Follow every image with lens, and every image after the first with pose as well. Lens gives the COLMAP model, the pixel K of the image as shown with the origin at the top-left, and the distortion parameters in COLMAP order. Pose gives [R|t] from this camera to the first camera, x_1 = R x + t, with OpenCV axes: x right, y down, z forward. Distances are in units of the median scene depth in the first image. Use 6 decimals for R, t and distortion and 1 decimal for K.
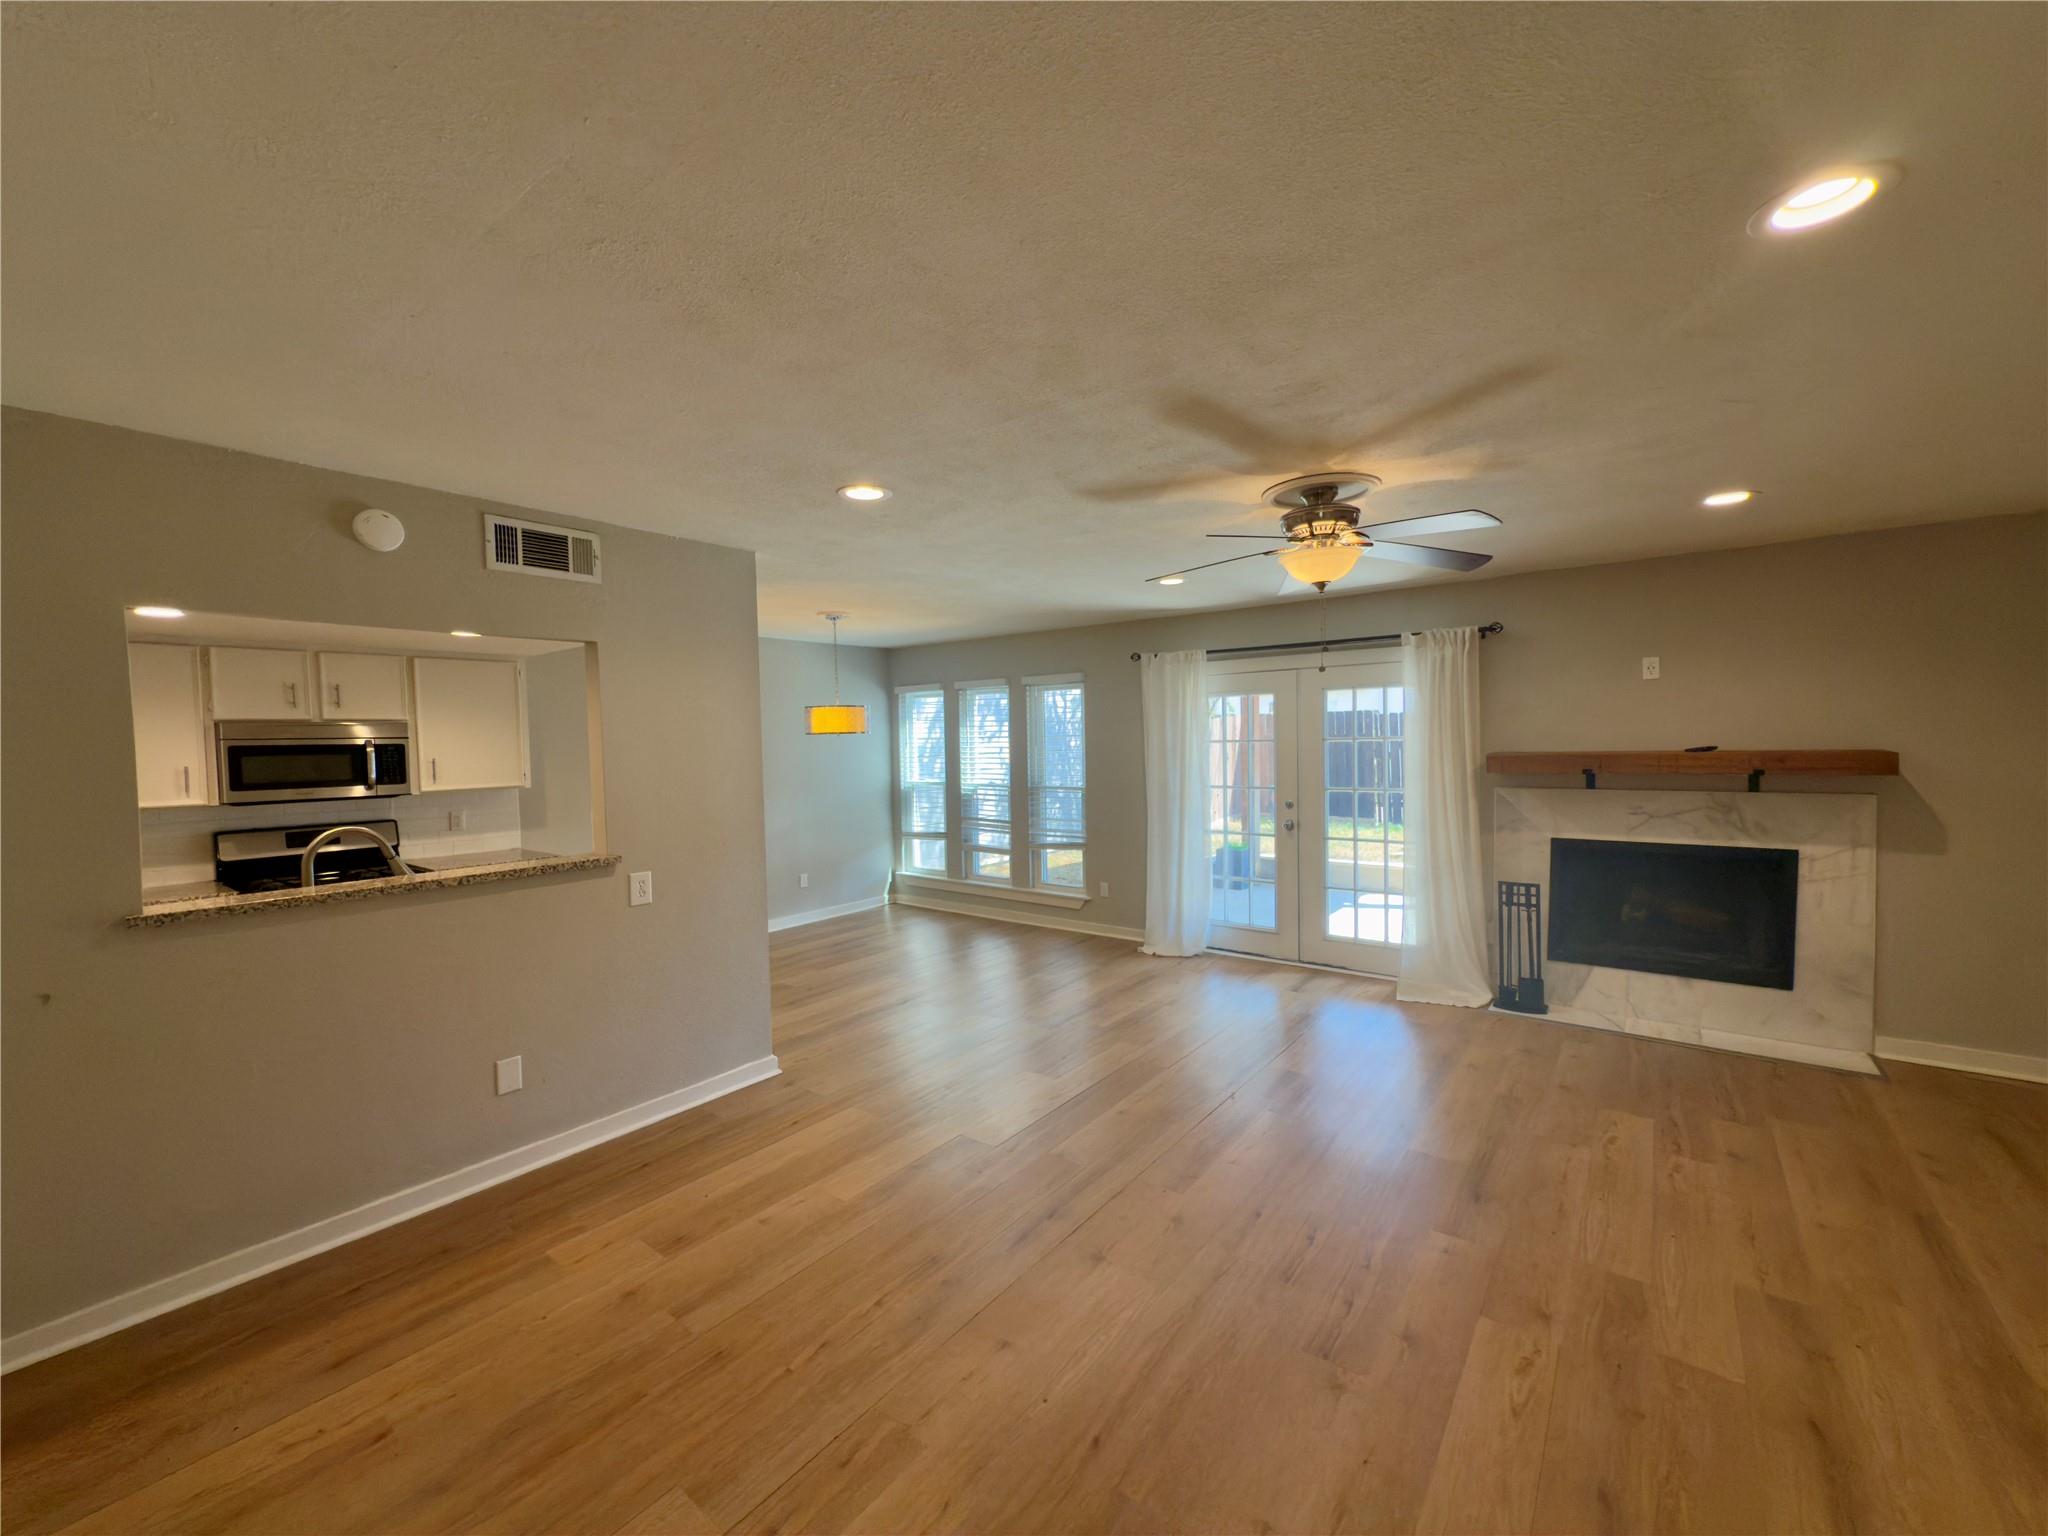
lens RADIAL K [[820.4, 0, 1033.3], [0, 820.4, 775.2], [0, 0, 1]] dist [0.001823, 0.000416]
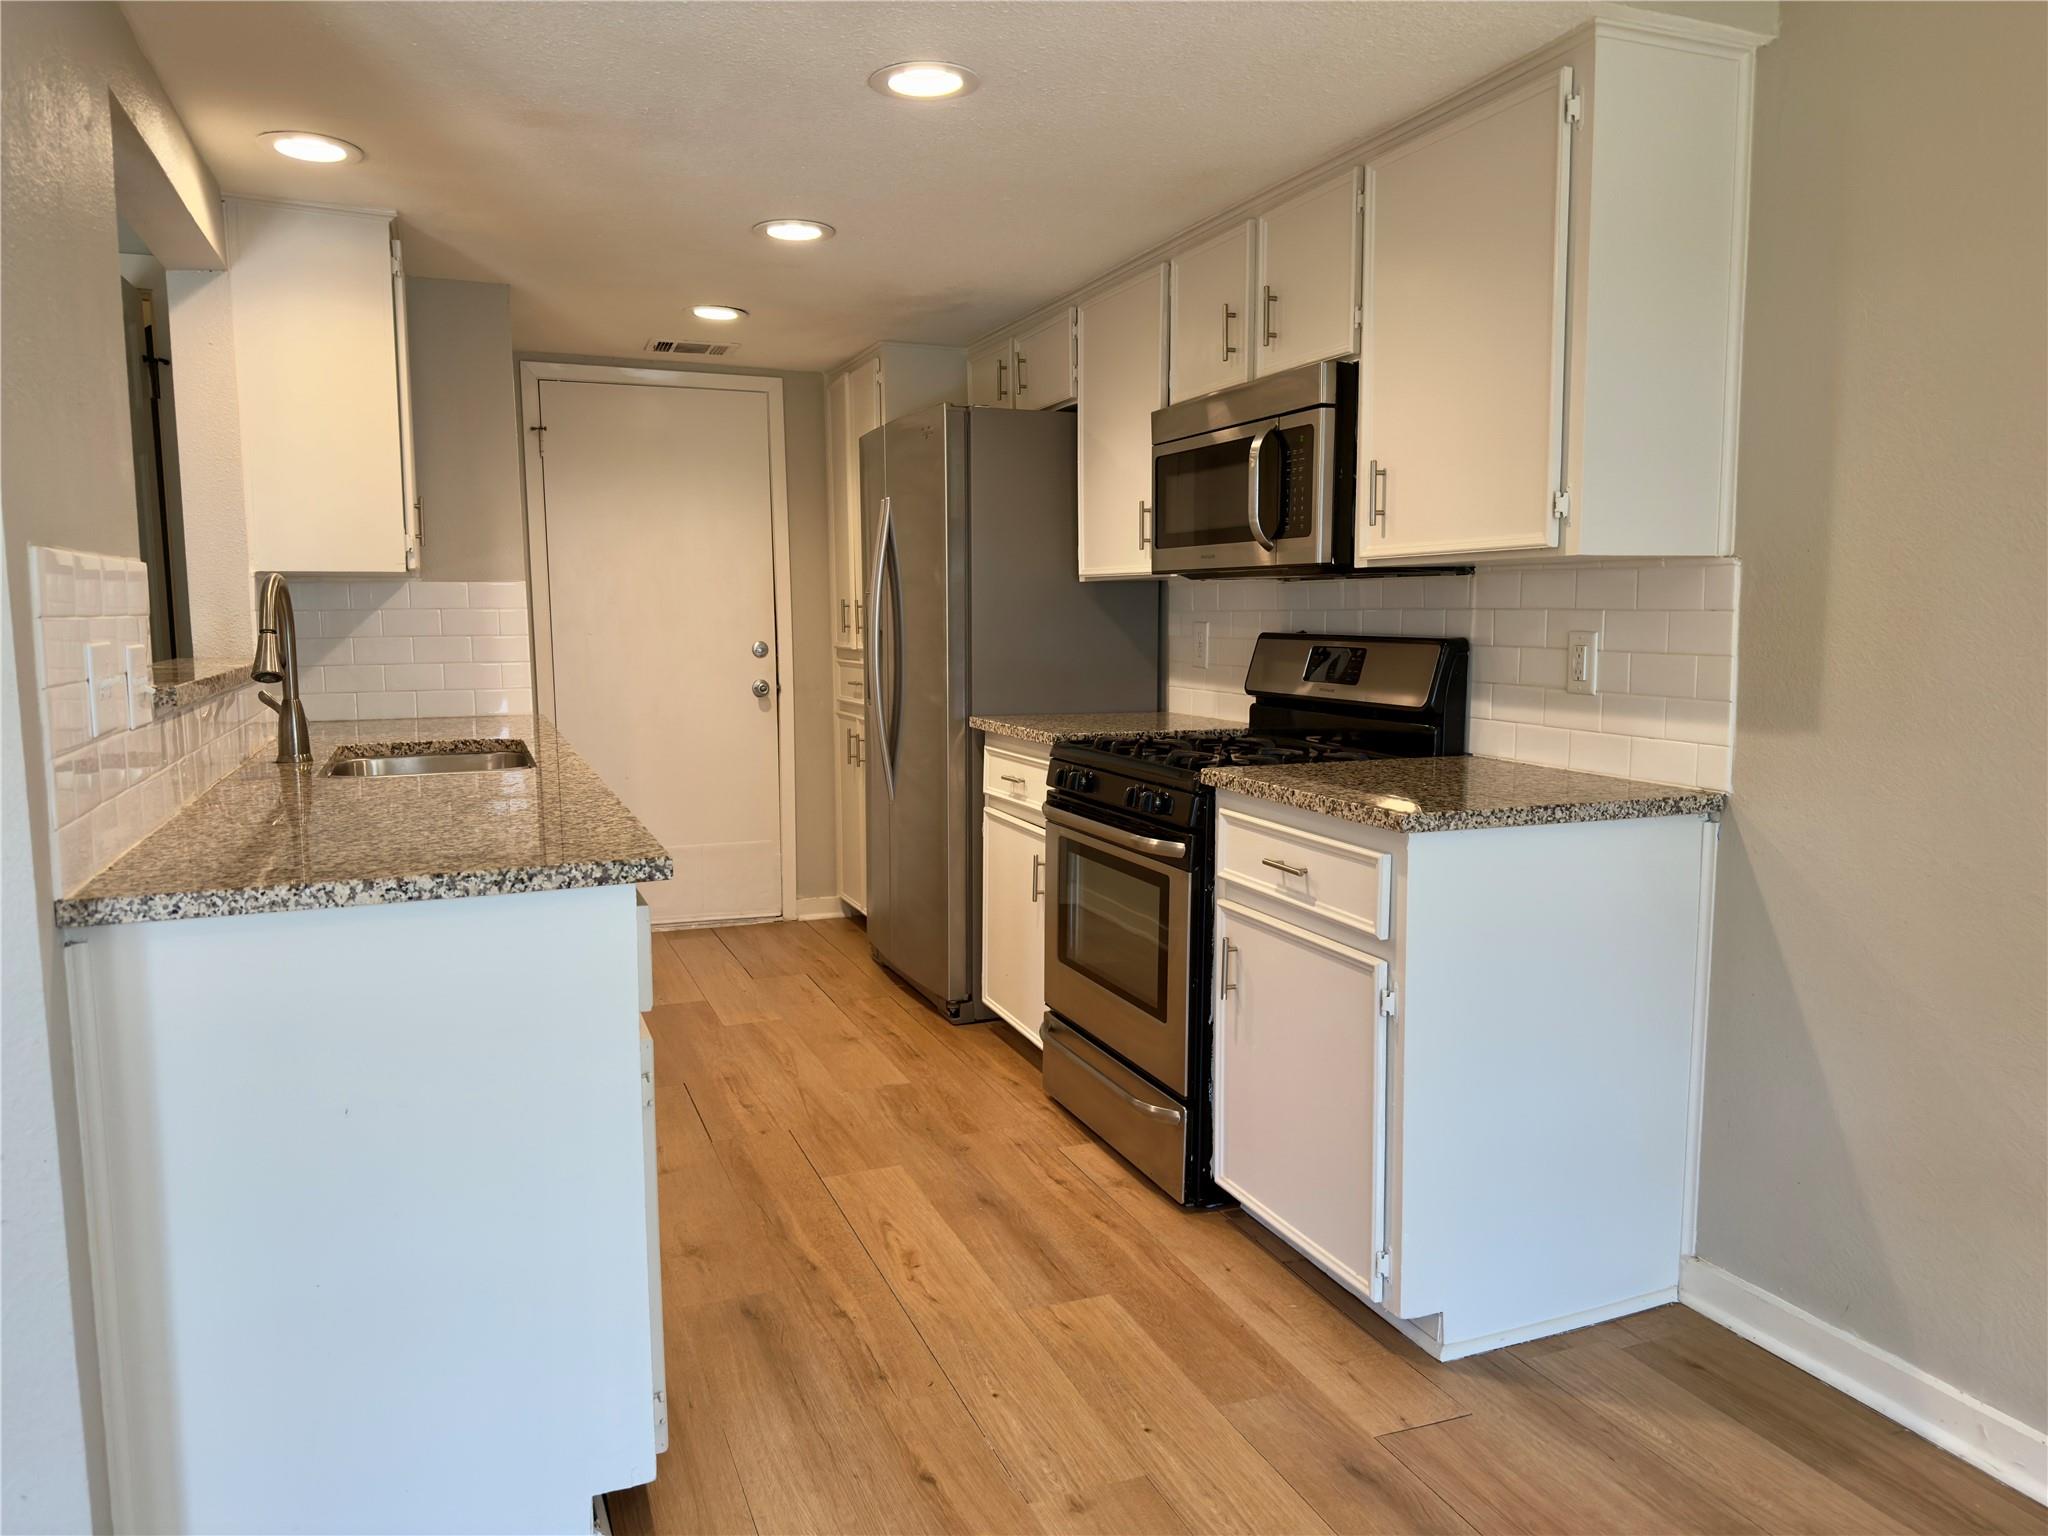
lens RADIAL K [[1434.7, 0, 1017.4], [0, 1434.7, 767.2], [0, 0, 1]] dist [0.118199, -0.214709]
pose [[-0.524244, 0.114175, -0.843879, -0.124327], [-0.024132, 0.988581, 0.148744, 0.017834], [0.851226, 0.098343, -0.515503, 1.118874]]
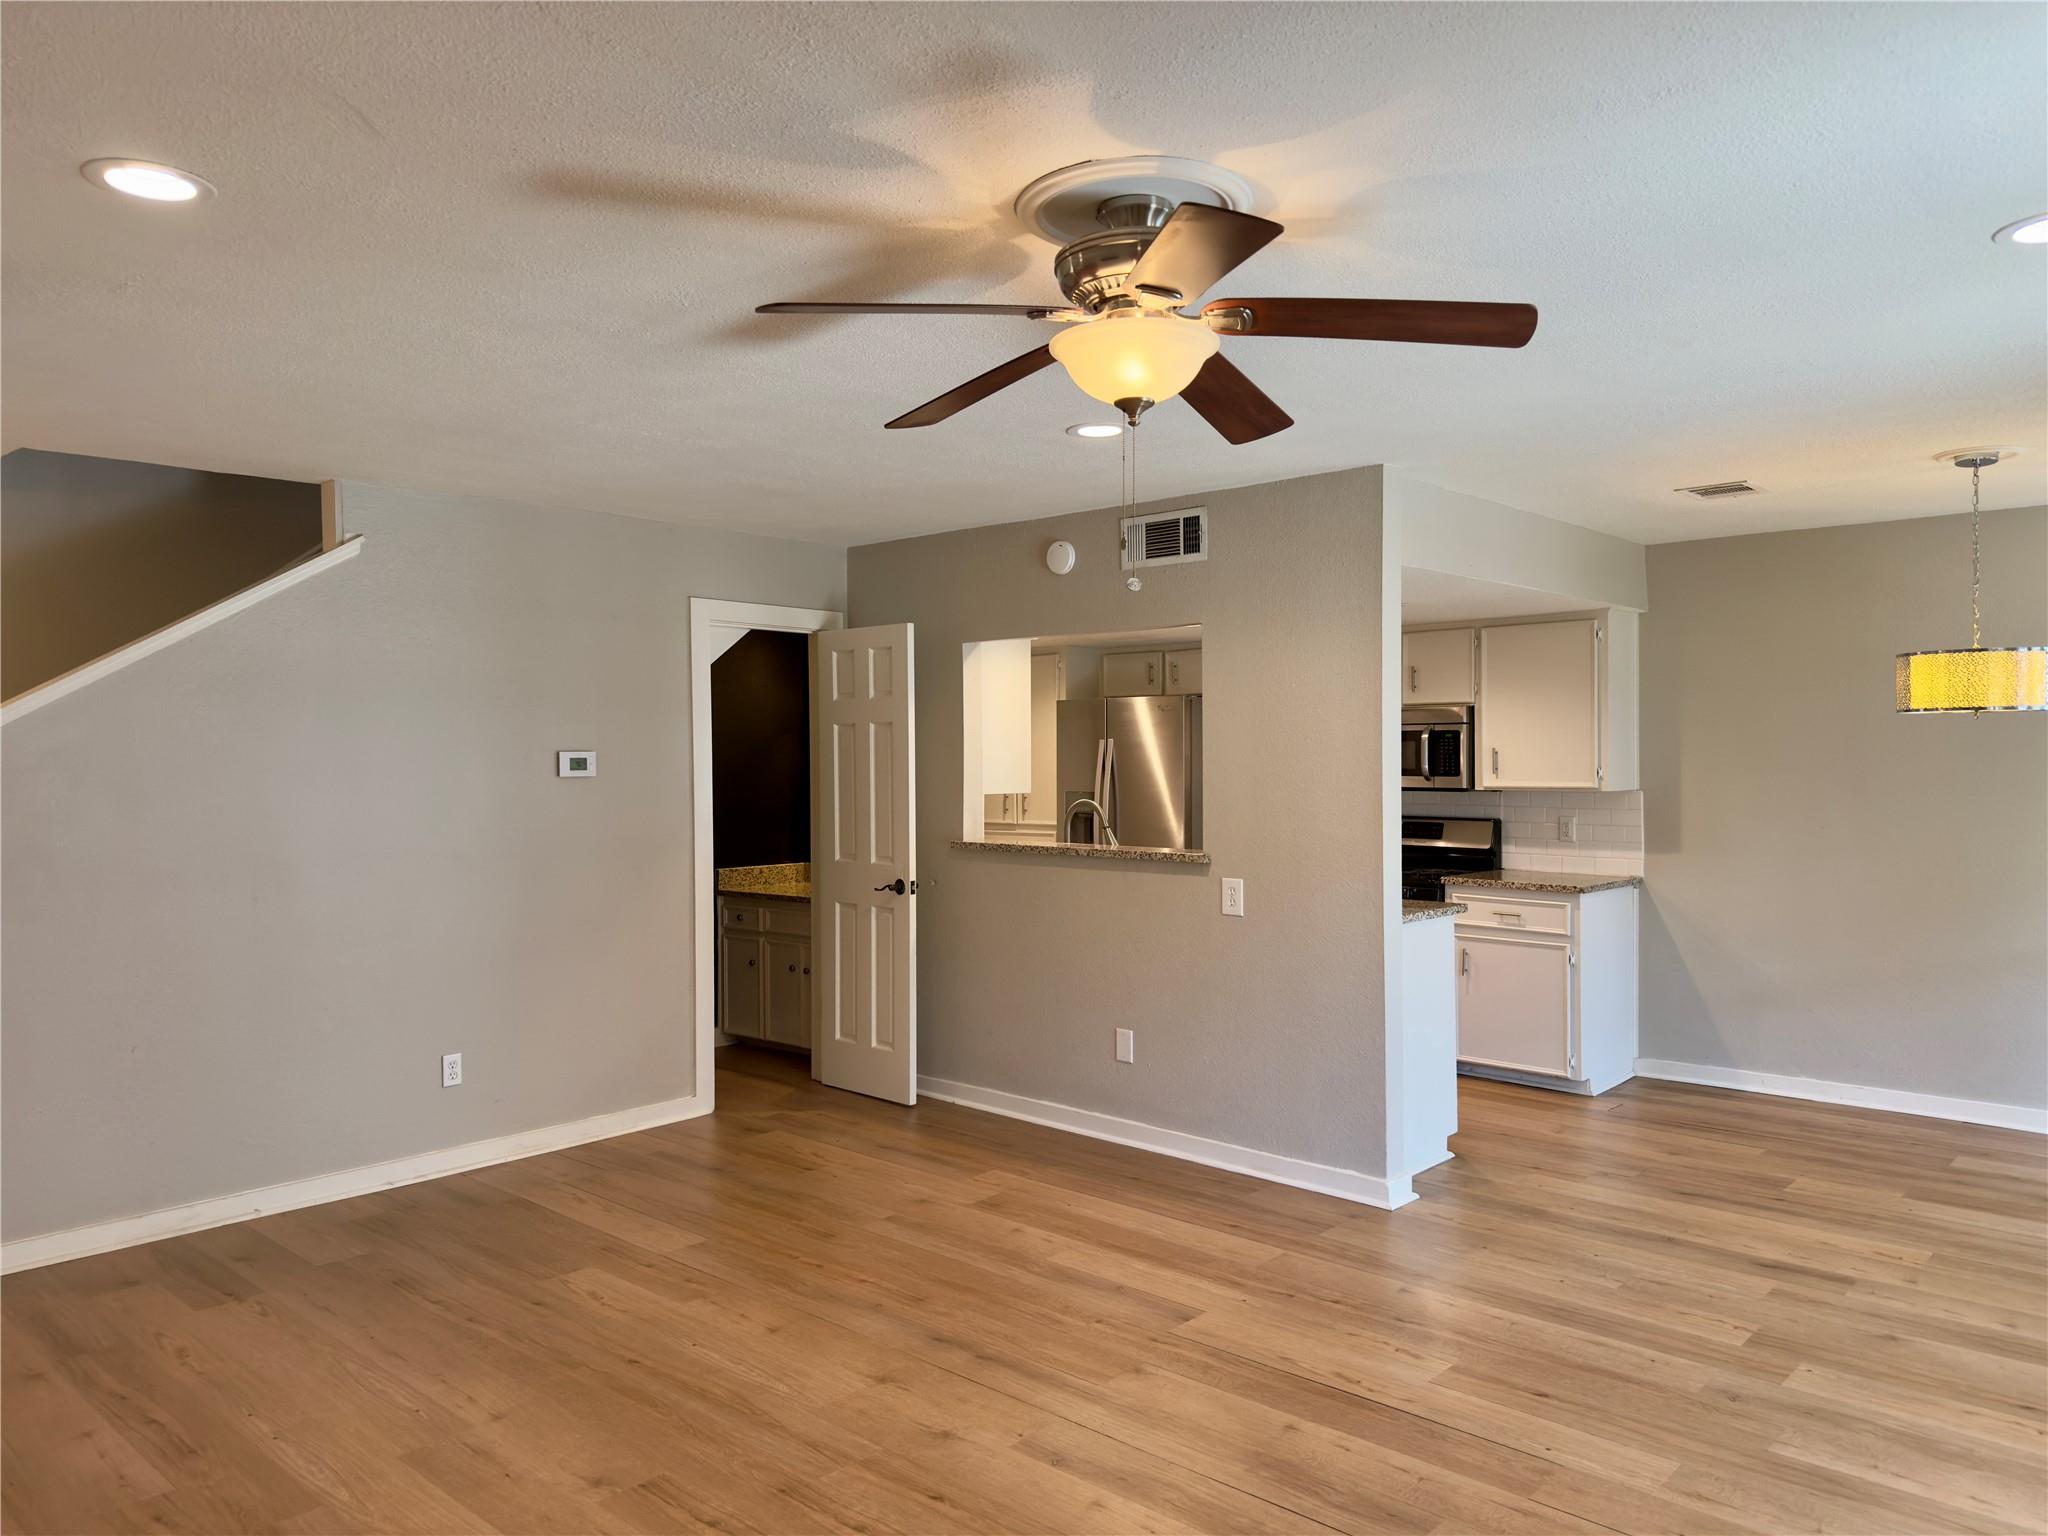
lens RADIAL K [[1440.1, 0, 1018.0], [0, 1440.1, 770.5], [0, 0, 1]] dist [0.069714, -0.093840]
pose [[-0.102150, 0.029731, -0.994325, 0.728797], [-0.037898, 0.998711, 0.033756, -0.027630], [0.994047, 0.041131, -0.100891, 0.625418]]
